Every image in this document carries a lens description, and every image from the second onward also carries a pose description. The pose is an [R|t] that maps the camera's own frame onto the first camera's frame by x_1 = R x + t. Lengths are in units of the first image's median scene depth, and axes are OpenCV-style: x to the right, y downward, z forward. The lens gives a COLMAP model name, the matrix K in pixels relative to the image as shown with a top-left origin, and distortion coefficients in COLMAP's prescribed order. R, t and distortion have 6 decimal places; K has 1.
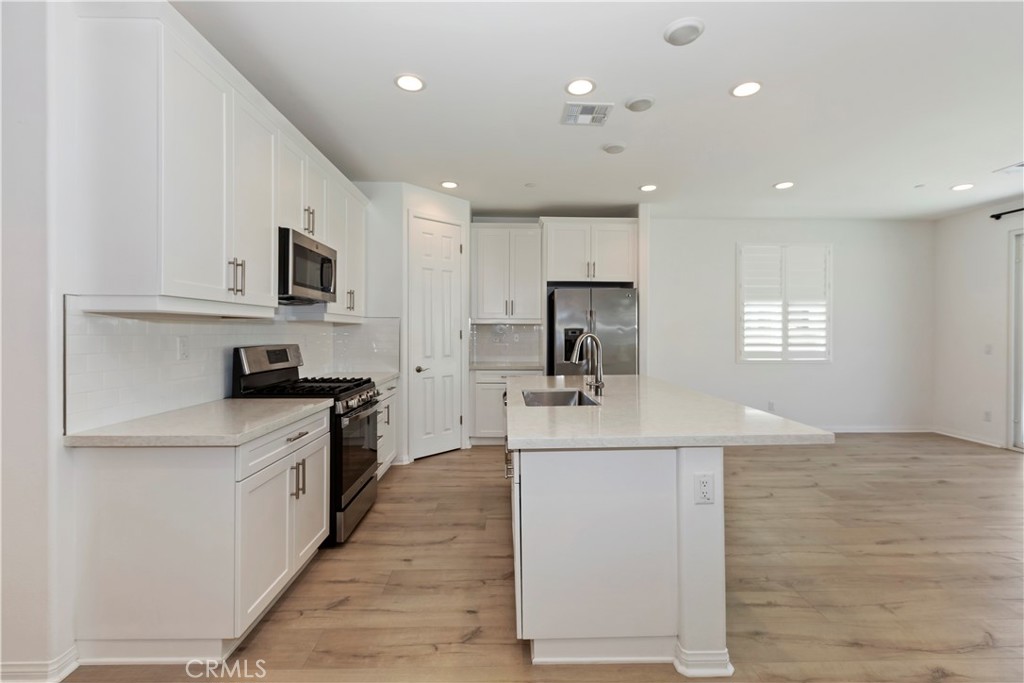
lens RADIAL K [[453.0, 0, 511.9], [0, 453.0, 332.9], [0, 0, 1]] dist [-0.001880, -0.000523]
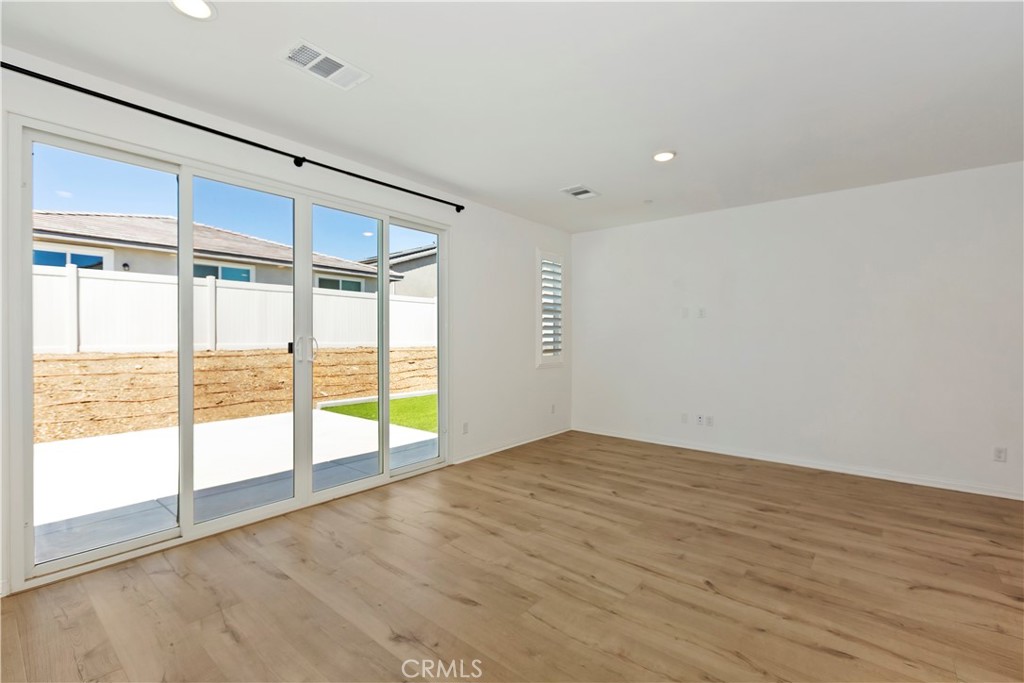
lens RADIAL K [[451.5, 0, 511.8], [0, 451.5, 336.8], [0, 0, 1]] dist [-0.000766, -0.000357]
pose [[-0.759863, -0.004211, 0.650069, 0.430111], [-0.001340, 0.999987, 0.004911, -0.003739], [-0.650082, 0.002861, -0.759859, 1.031960]]
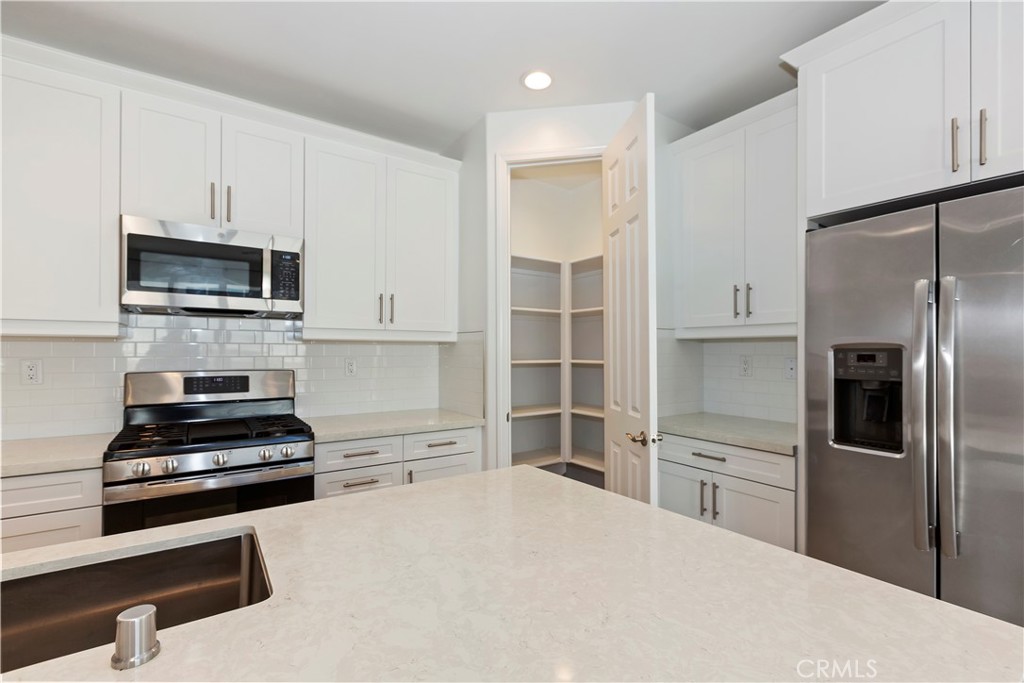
lens RADIAL K [[451.7, 0, 514.1], [0, 451.7, 349.1], [0, 0, 1]] dist [0.003089, 0.000413]
pose [[0.552190, -0.005167, -0.833702, 0.265211], [-0.003297, 0.999959, -0.008381, -0.003501], [0.833712, 0.007376, 0.552151, 0.620627]]
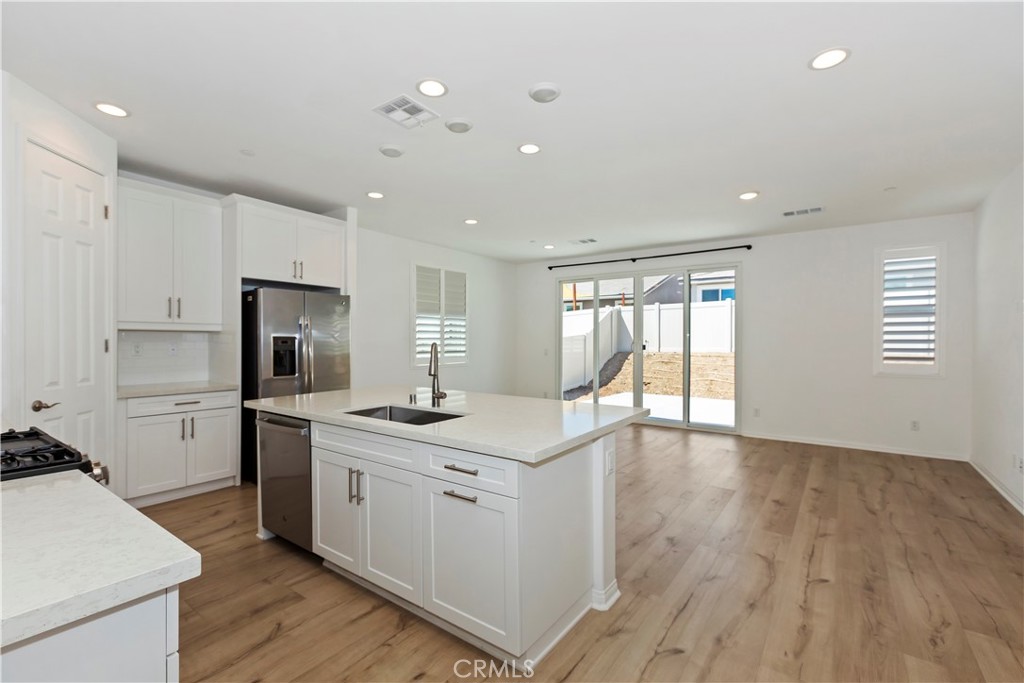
lens RADIAL K [[454.1, 0, 514.8], [0, 454.1, 340.6], [0, 0, 1]] dist [0.000483, 0.000040]
pose [[0.601071, 0.001096, 0.799195, -0.280316], [-0.000118, 0.999999, -0.001283, -0.002455], [-0.799196, 0.000677, 0.601071, 0.149655]]
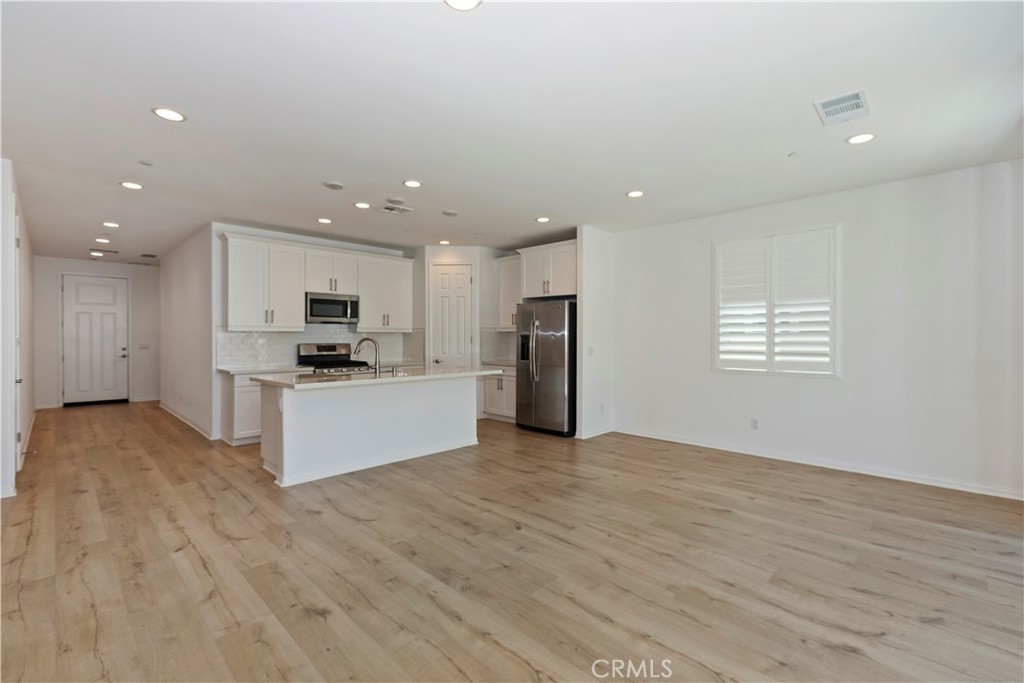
lens RADIAL K [[451.5, 0, 511.8], [0, 451.5, 336.8], [0, 0, 1]] dist [-0.000766, -0.000357]
pose [[0.696789, -0.000961, -0.717276, 1.024825], [-0.003295, 0.999984, -0.004540, 0.001687], [0.717269, 0.005527, 0.696774, 0.083857]]
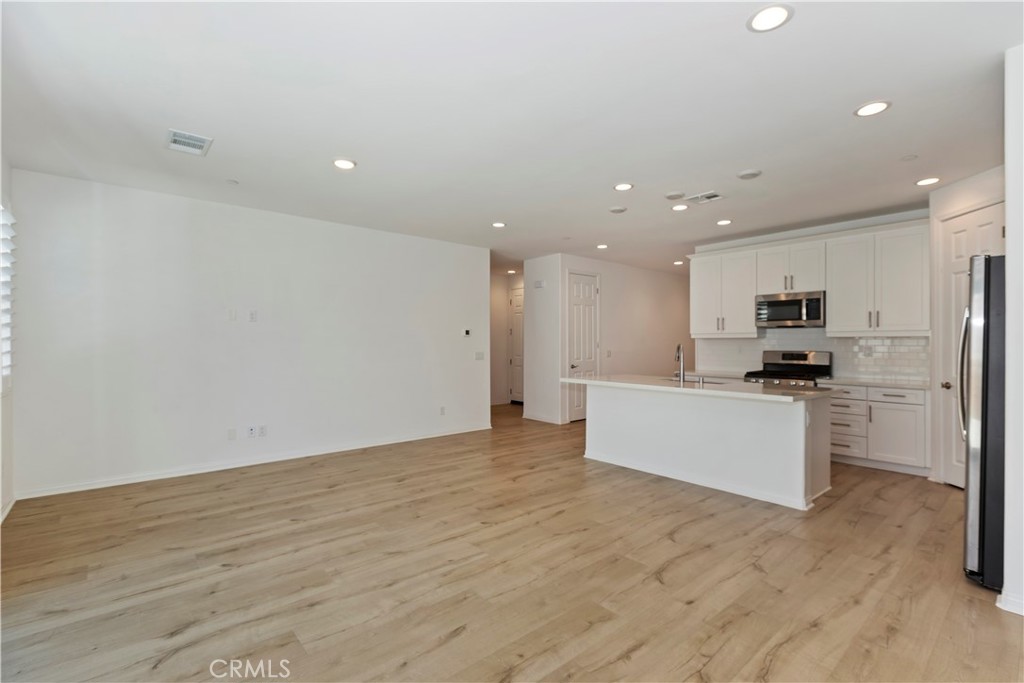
lens RADIAL K [[461.8, 0, 516.2], [0, 461.8, 343.2], [0, 0, 1]] dist [0.001424, 0.000125]
pose [[-0.768490, -0.001346, -0.639860, 0.982301], [-0.004783, 0.999982, 0.003641, -0.003556], [0.639844, 0.005859, -0.768483, 1.077149]]
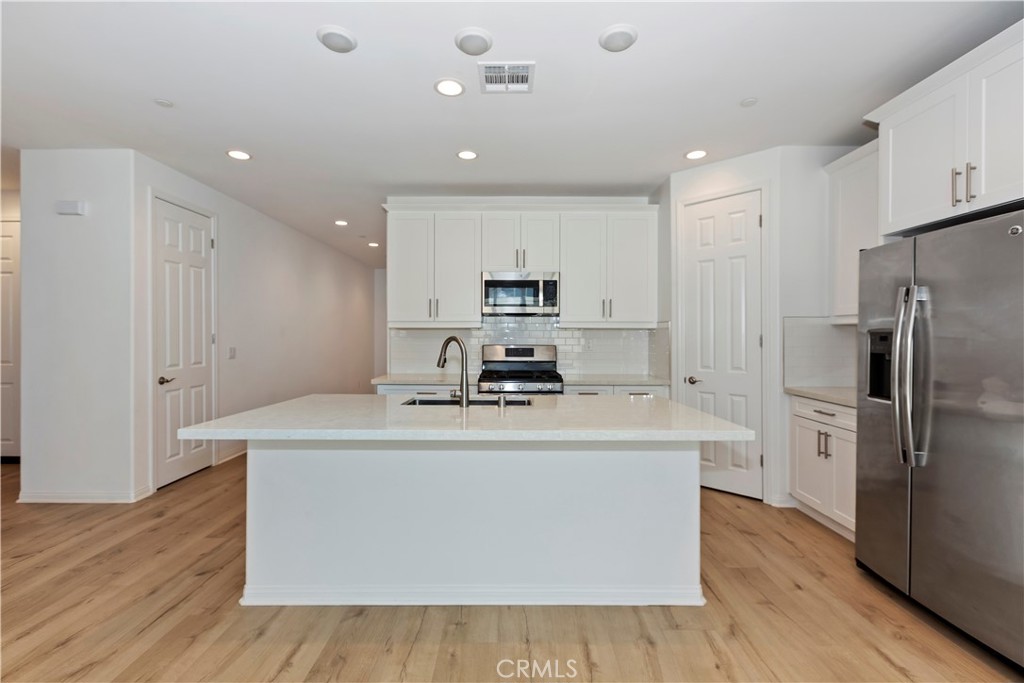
lens RADIAL K [[451.5, 0, 511.8], [0, 451.5, 336.8], [0, 0, 1]] dist [-0.000766, -0.000357]
pose [[-0.021088, 0.002002, -0.999776, 0.610465], [-0.005484, 0.999983, 0.002118, -0.001505], [0.999763, 0.005527, -0.021076, 0.627120]]
